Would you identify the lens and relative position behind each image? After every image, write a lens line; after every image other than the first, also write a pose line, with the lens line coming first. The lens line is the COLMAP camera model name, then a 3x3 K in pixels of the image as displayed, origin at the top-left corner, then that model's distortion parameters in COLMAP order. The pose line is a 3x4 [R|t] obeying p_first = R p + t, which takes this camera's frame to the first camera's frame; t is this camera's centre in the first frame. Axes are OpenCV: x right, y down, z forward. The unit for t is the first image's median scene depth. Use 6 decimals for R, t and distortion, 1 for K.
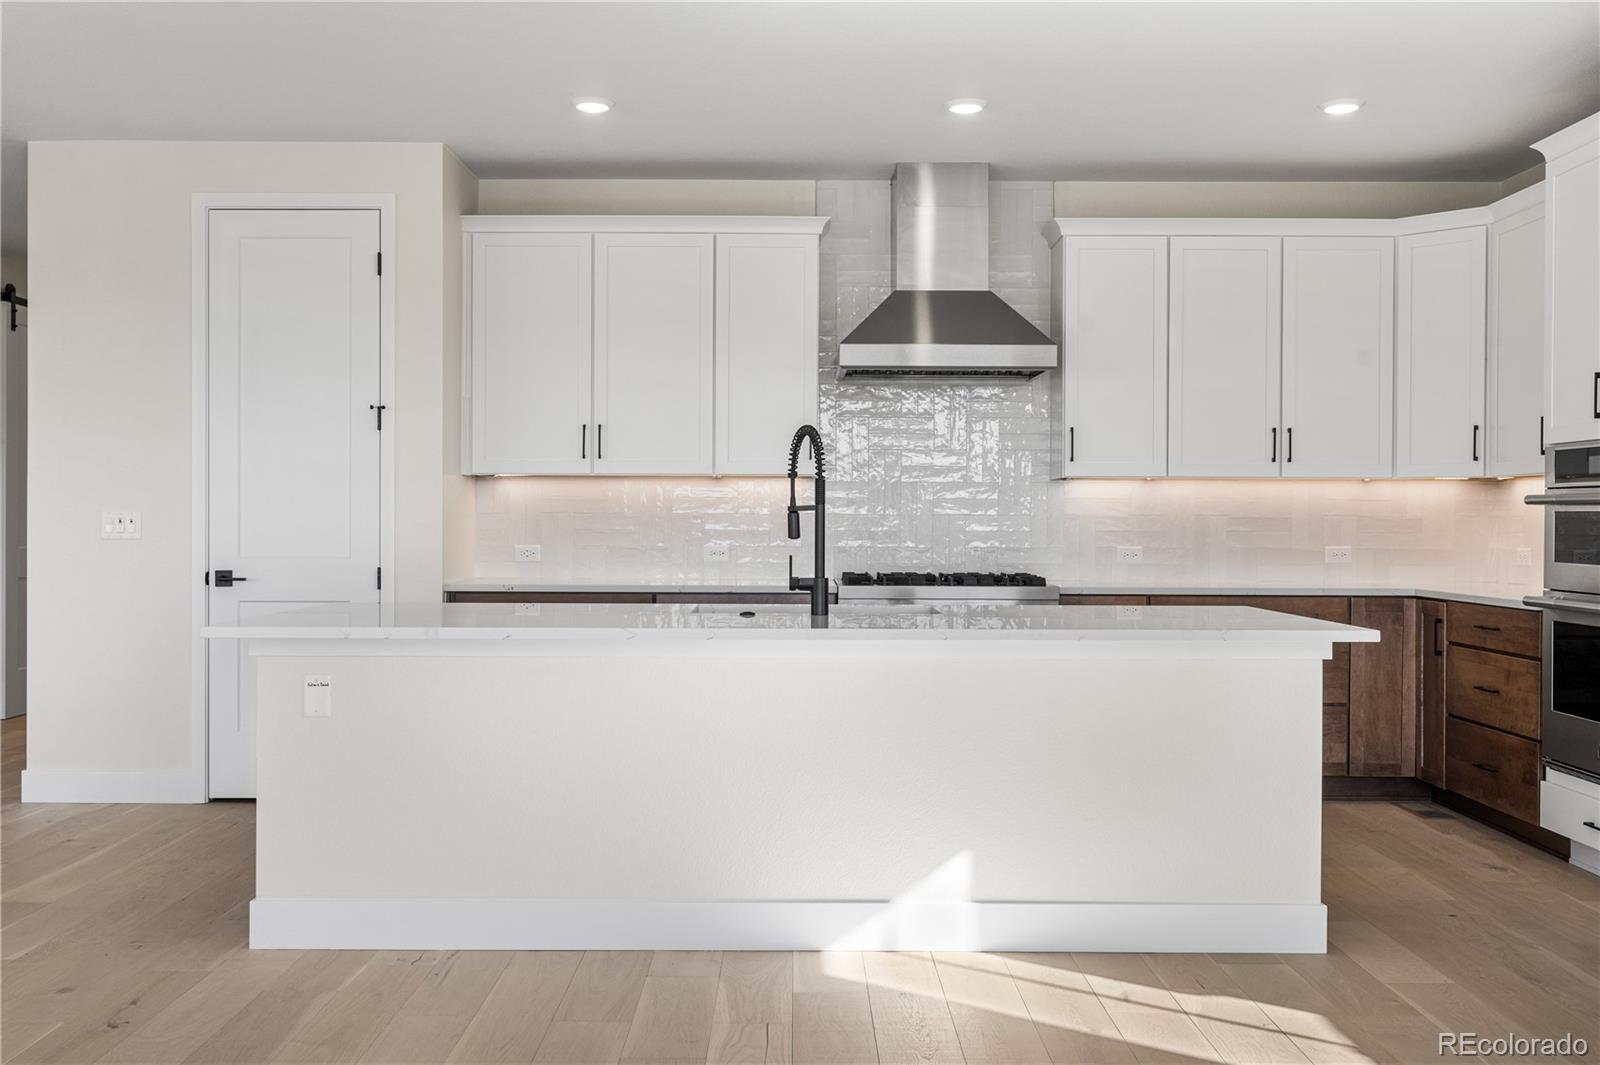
lens RADIAL K [[1523.1, 0, 800.0], [0, 1523.1, 532.5], [0, 0, 1]] dist [0.010518, 0.001684]
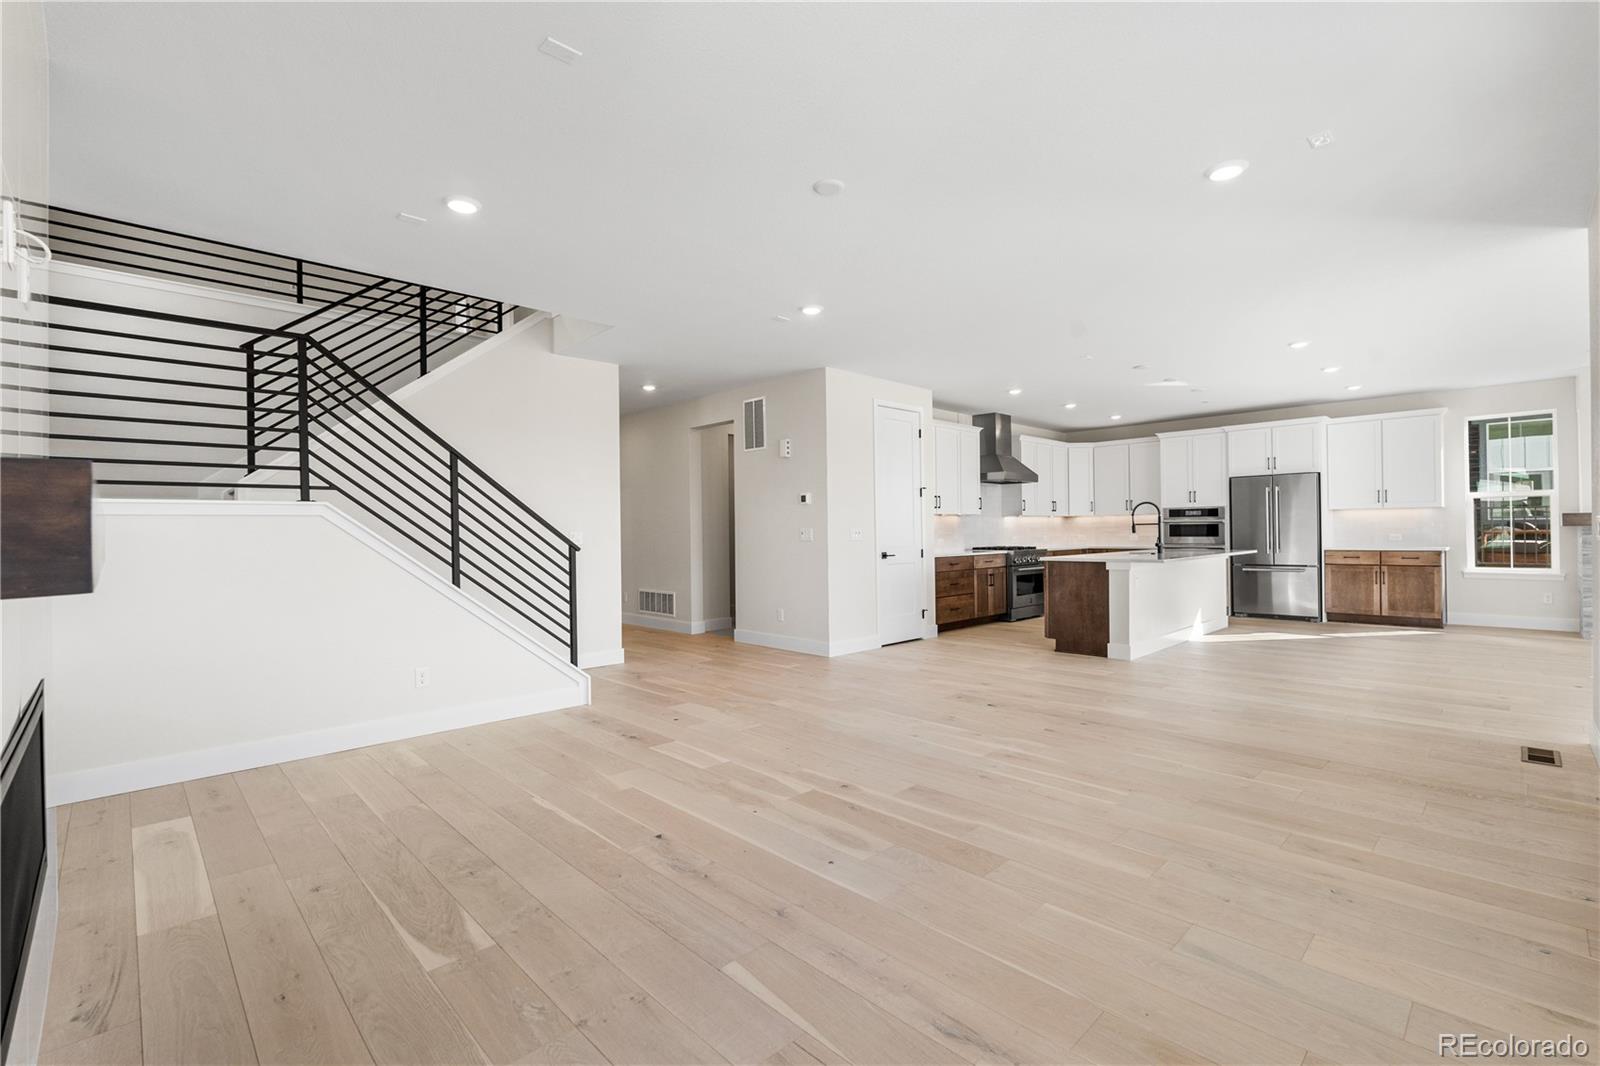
lens RADIAL K [[705.2, 0, 799.6], [0, 705.2, 530.3], [0, 0, 1]] dist [-0.003062, -0.000035]
pose [[0.716774, -0.012115, 0.697200, -1.543656], [0.021459, 0.999759, -0.004689, -0.010191], [-0.696975, 0.018322, 0.716861, 0.334932]]
